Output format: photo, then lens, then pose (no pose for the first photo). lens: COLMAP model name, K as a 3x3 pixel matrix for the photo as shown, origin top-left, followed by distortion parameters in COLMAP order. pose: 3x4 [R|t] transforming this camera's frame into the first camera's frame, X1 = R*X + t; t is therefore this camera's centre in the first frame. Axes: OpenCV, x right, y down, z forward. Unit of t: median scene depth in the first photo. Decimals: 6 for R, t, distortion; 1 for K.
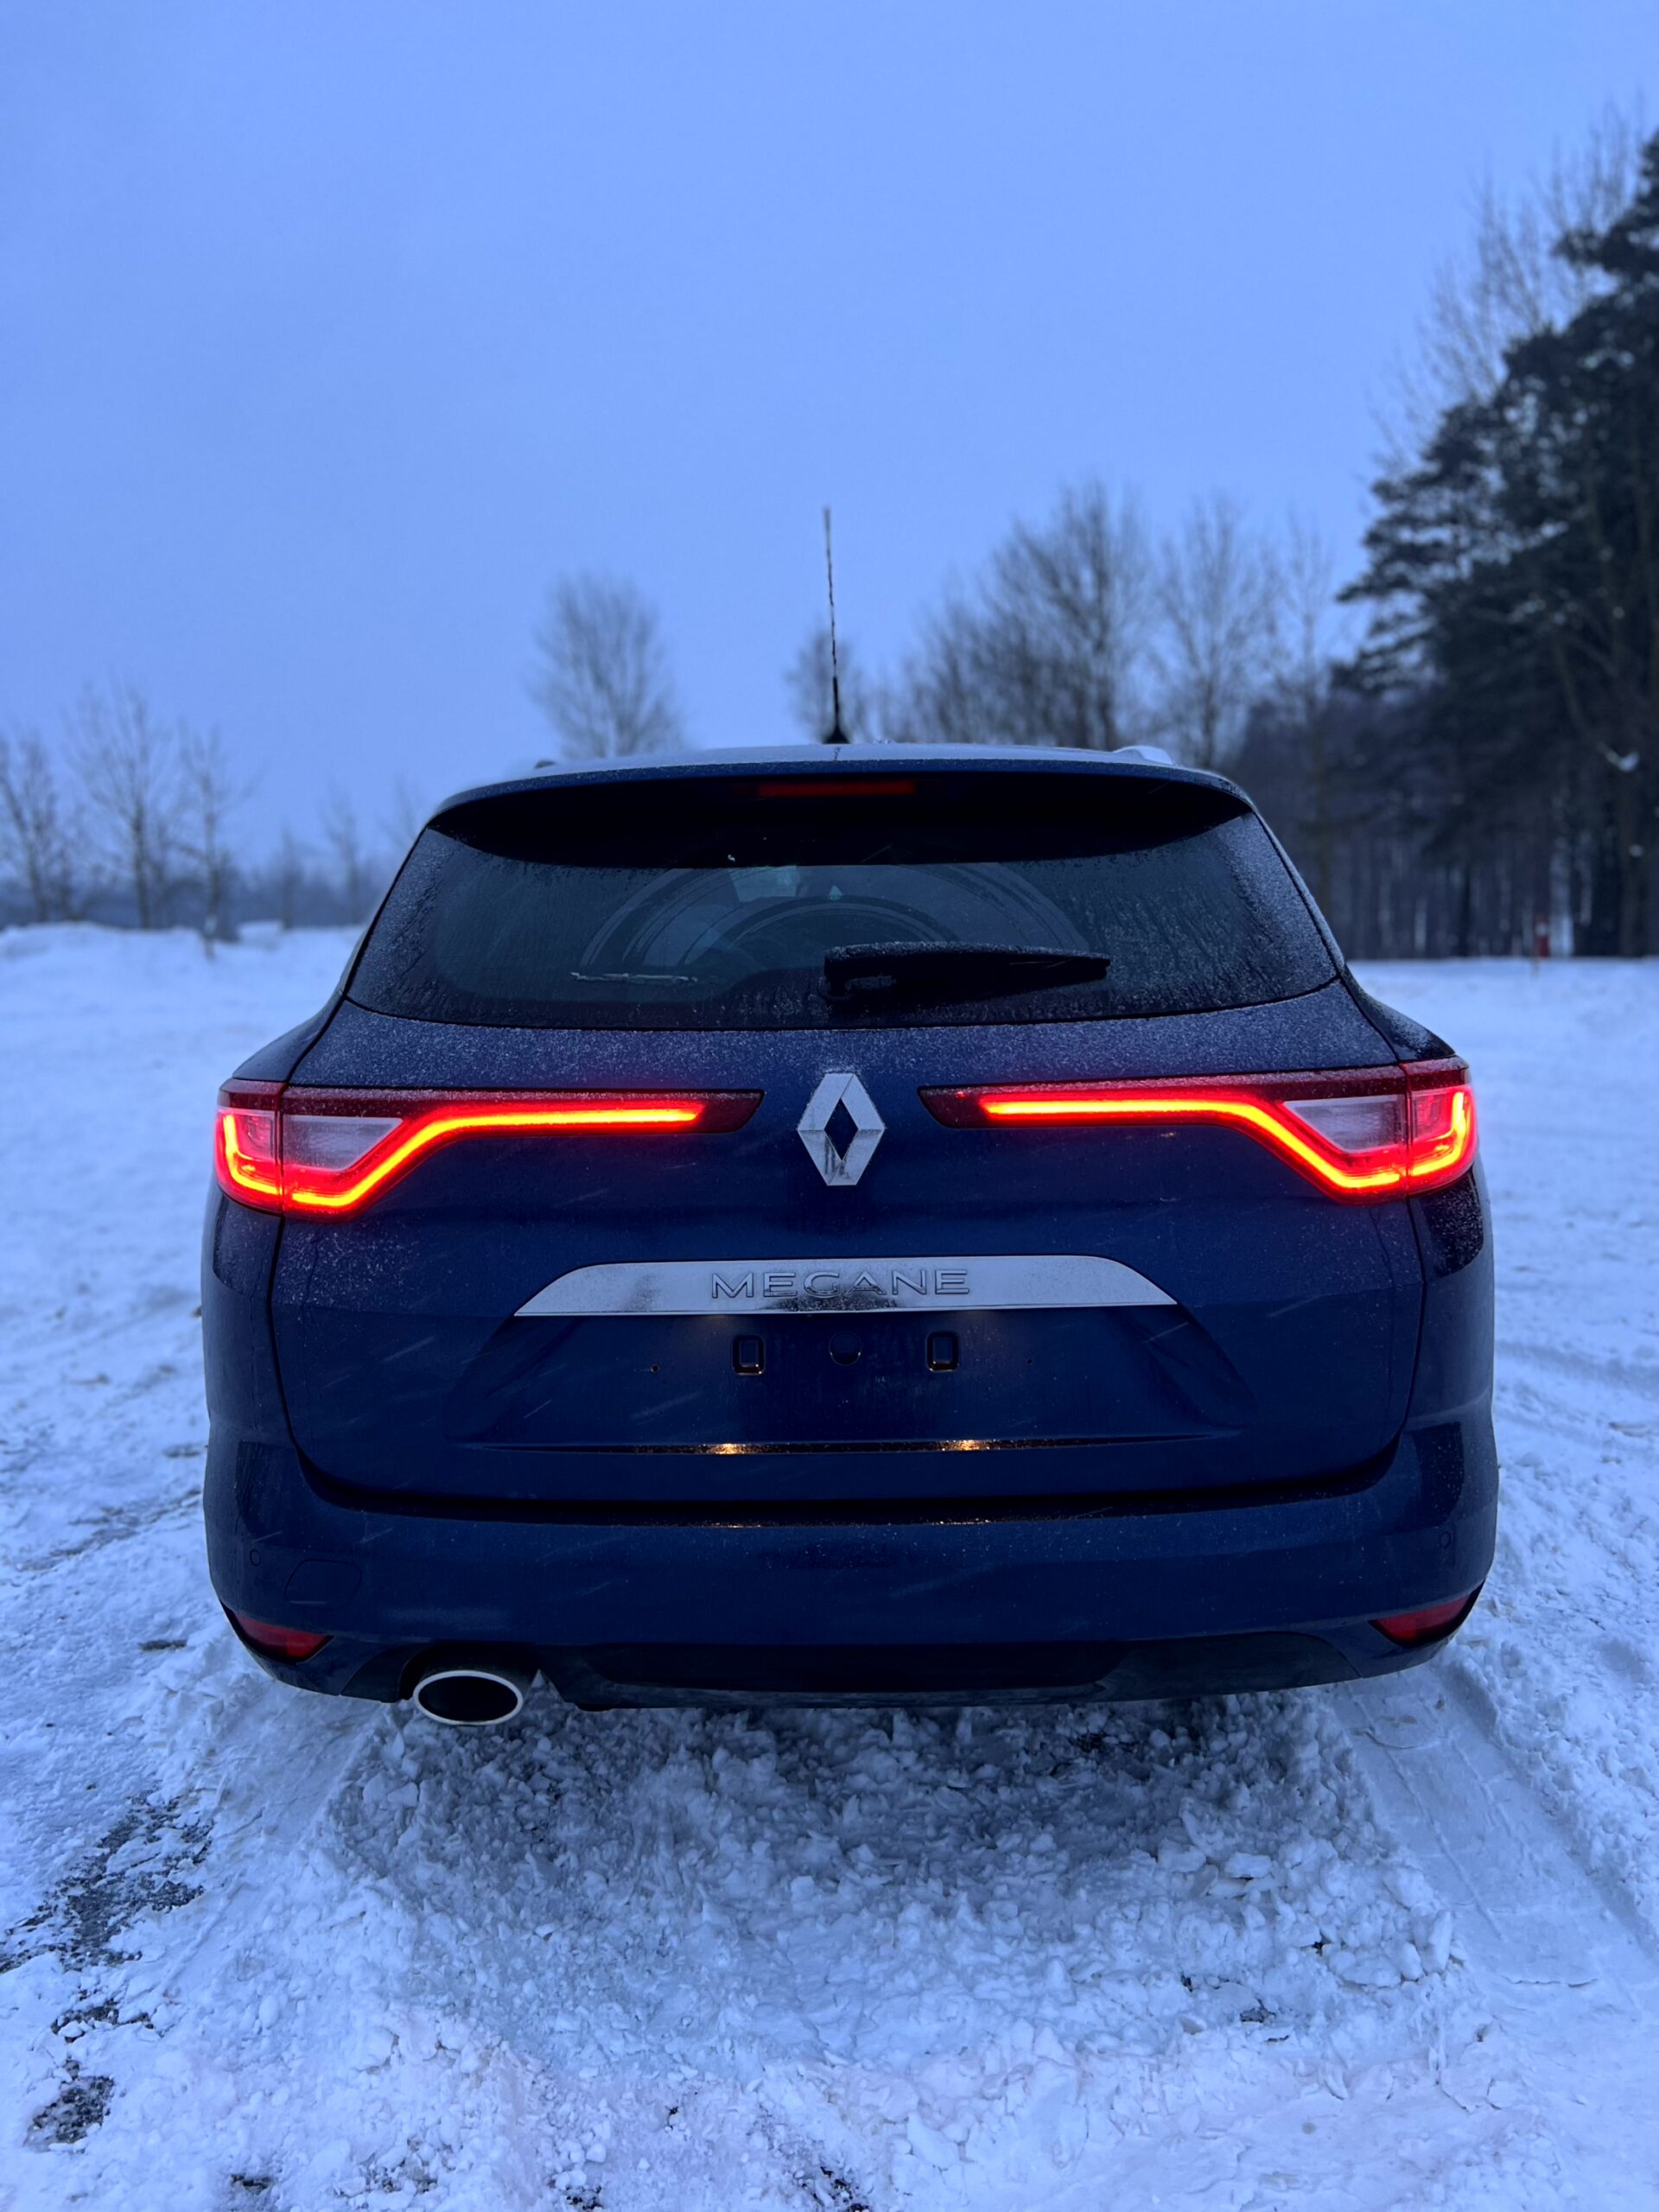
lens RADIAL K [[1663.7, 0, 829.5], [0, 1663.7, 1092.1], [0, 0, 1]] dist [0.038085, -0.039136]
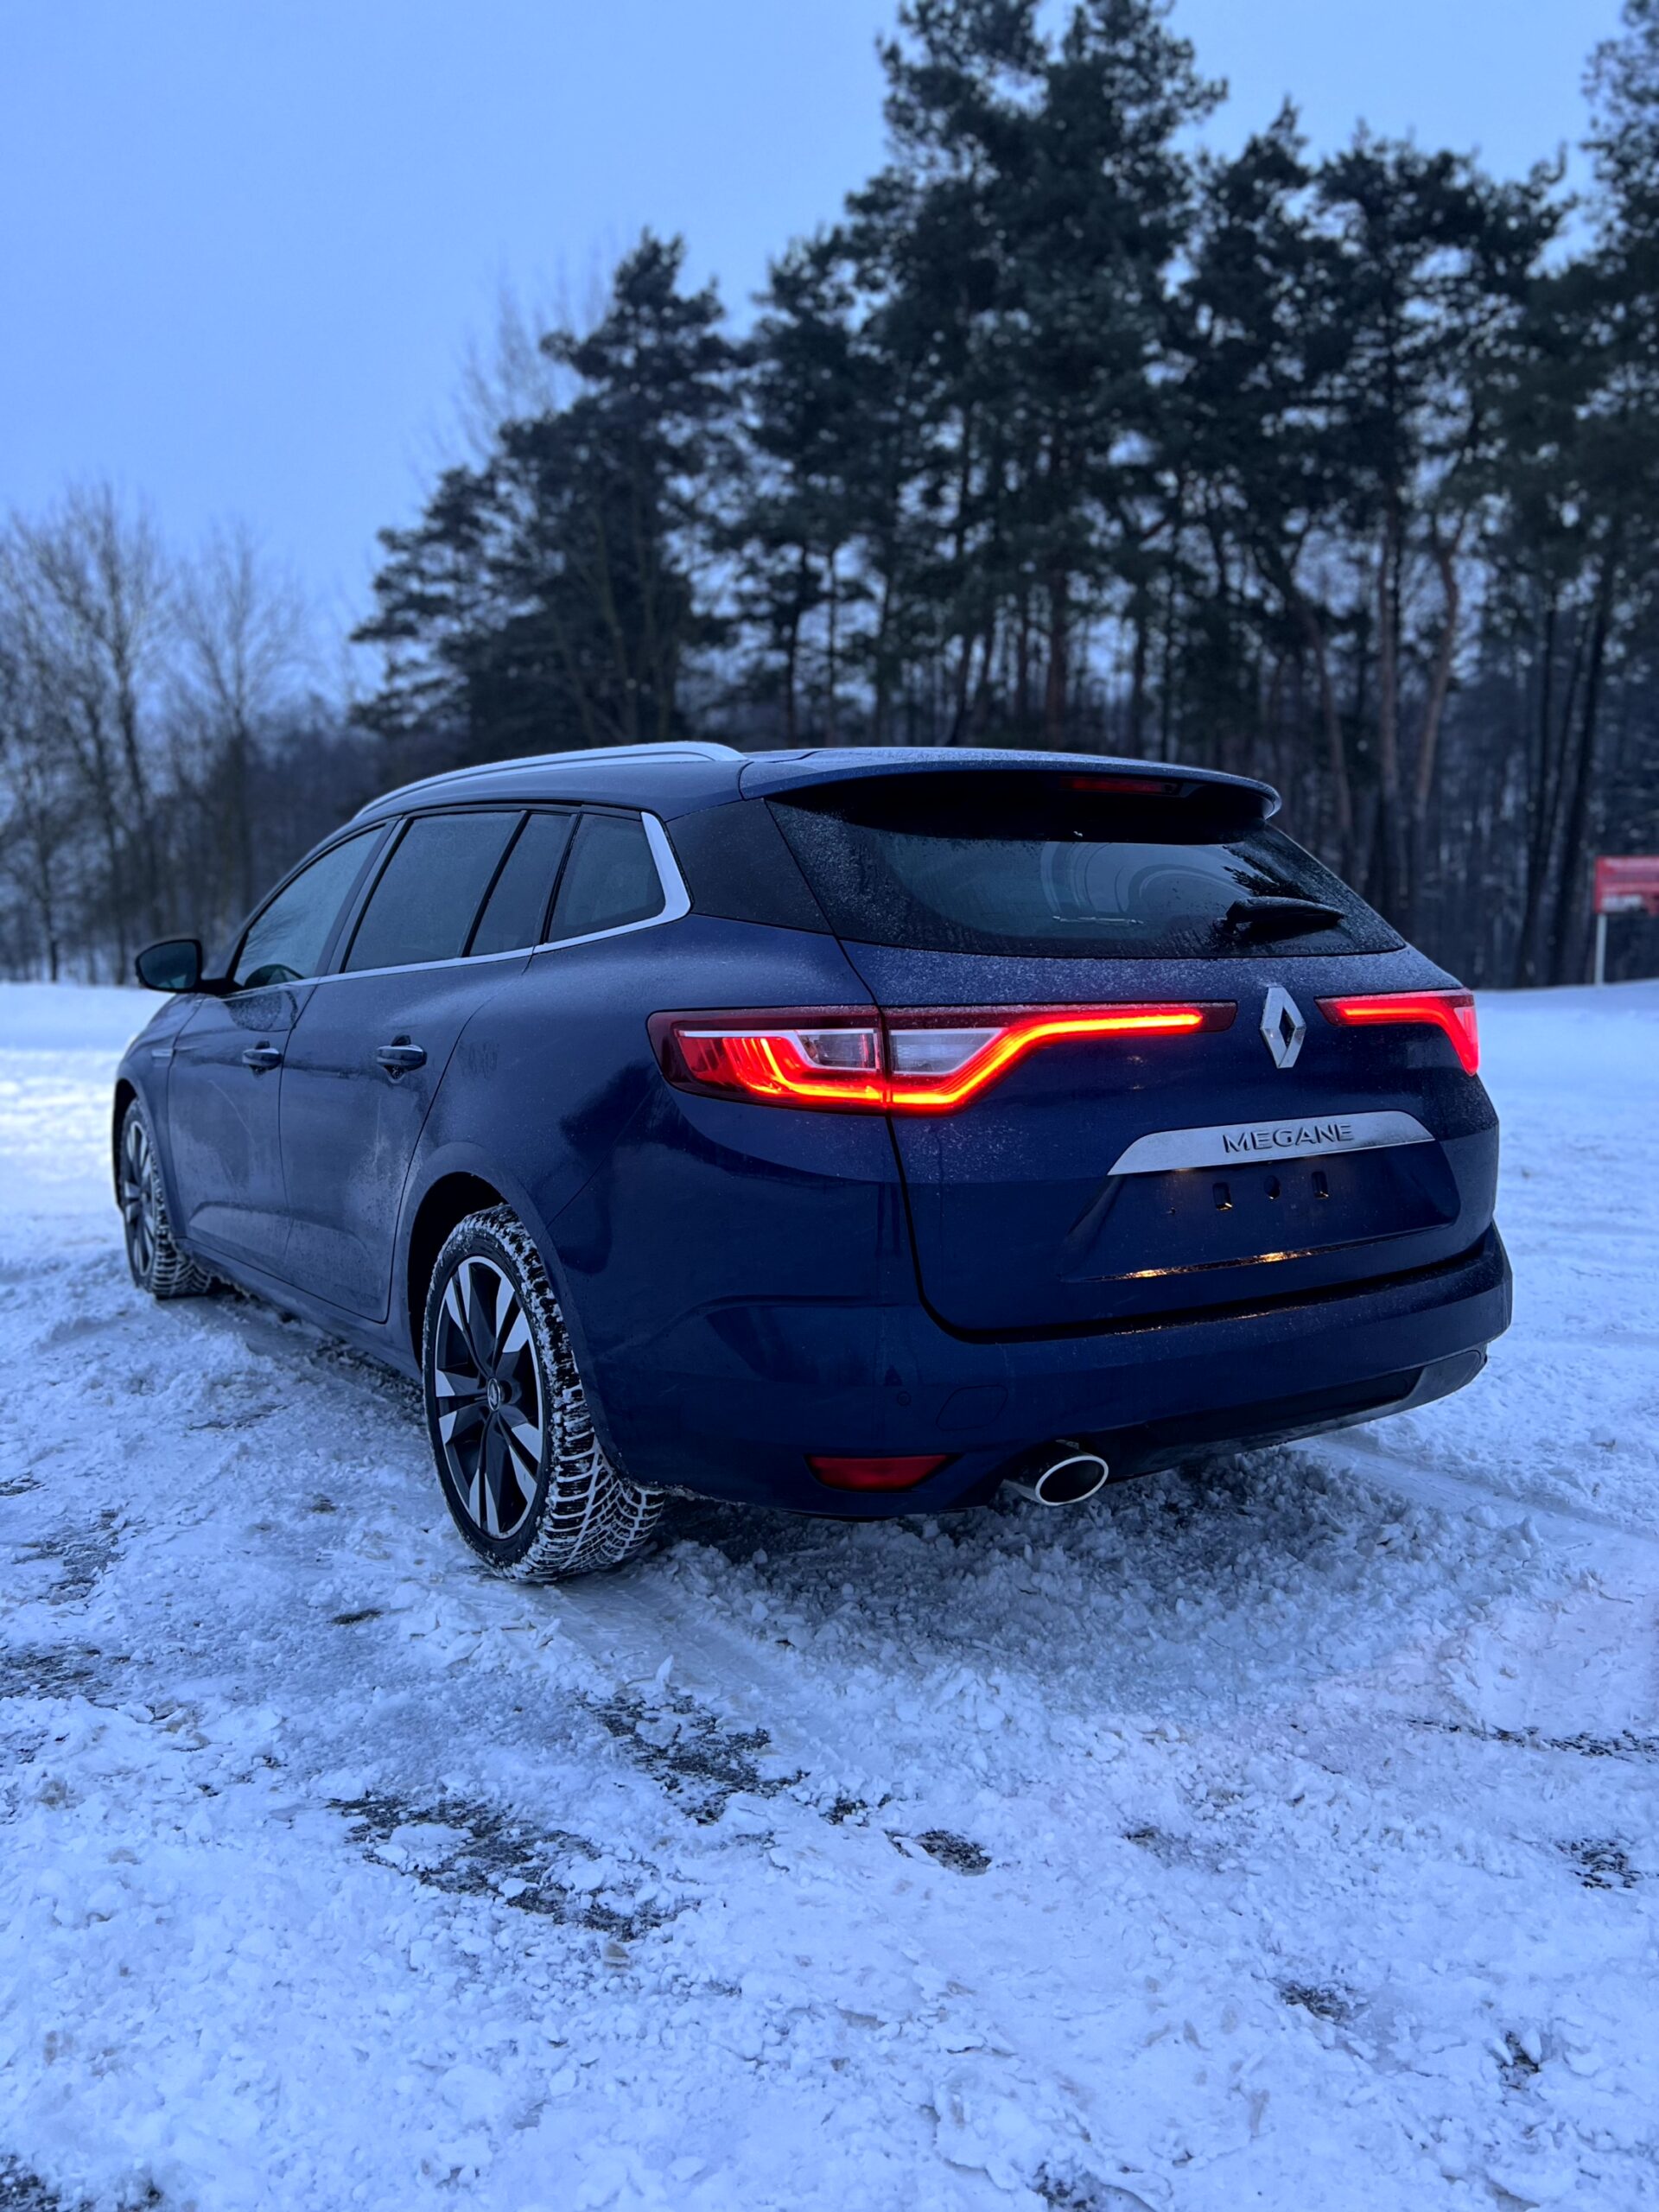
lens RADIAL K [[1663.7, 0, 829.5], [0, 1663.7, 1092.1], [0, 0, 1]] dist [0.038085, -0.039136]
pose [[0.827401, -0.035521, 0.560487, -0.920431], [0.047300, 0.998859, -0.006522, 0.056847], [-0.559616, 0.031907, 0.828137, 0.030578]]
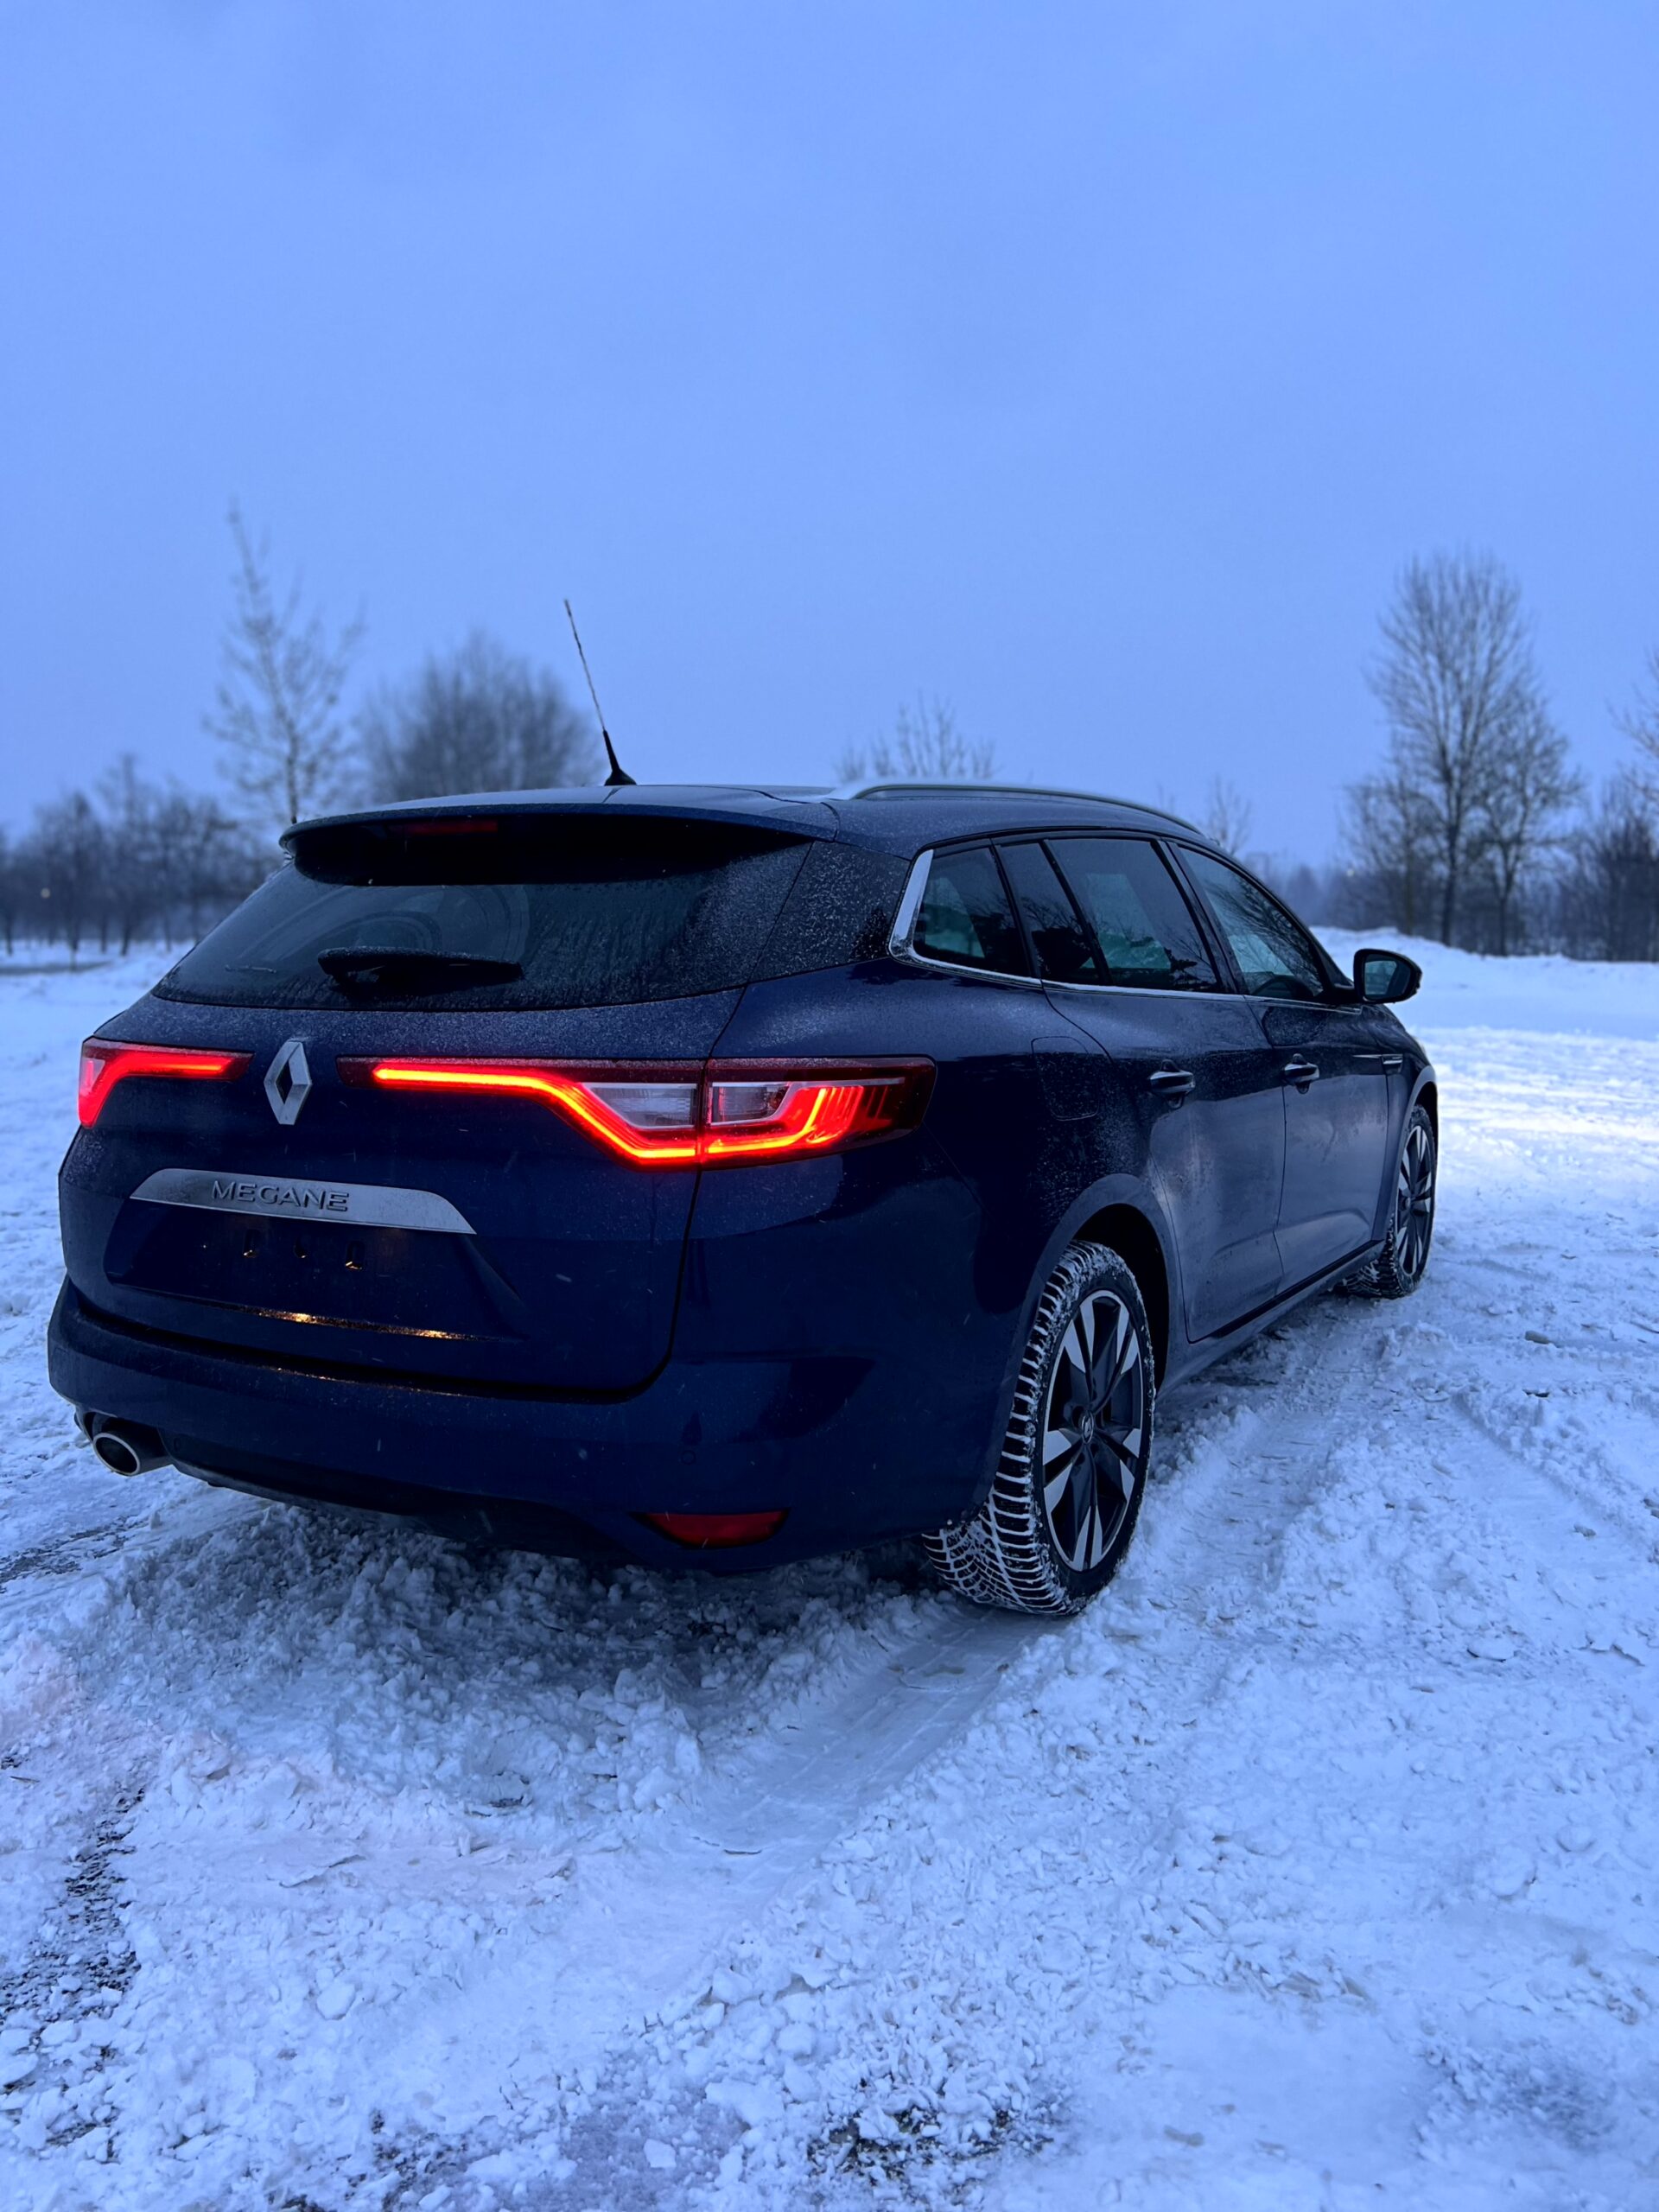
lens RADIAL K [[1652.9, 0, 828.9], [0, 1652.9, 1113.8], [0, 0, 1]] dist [0.050493, -0.069988]
pose [[0.872153, 0.065028, -0.484893, 0.876136], [-0.057468, 0.997883, 0.030459, -0.016266], [0.485847, 0.001301, 0.874043, 0.017731]]
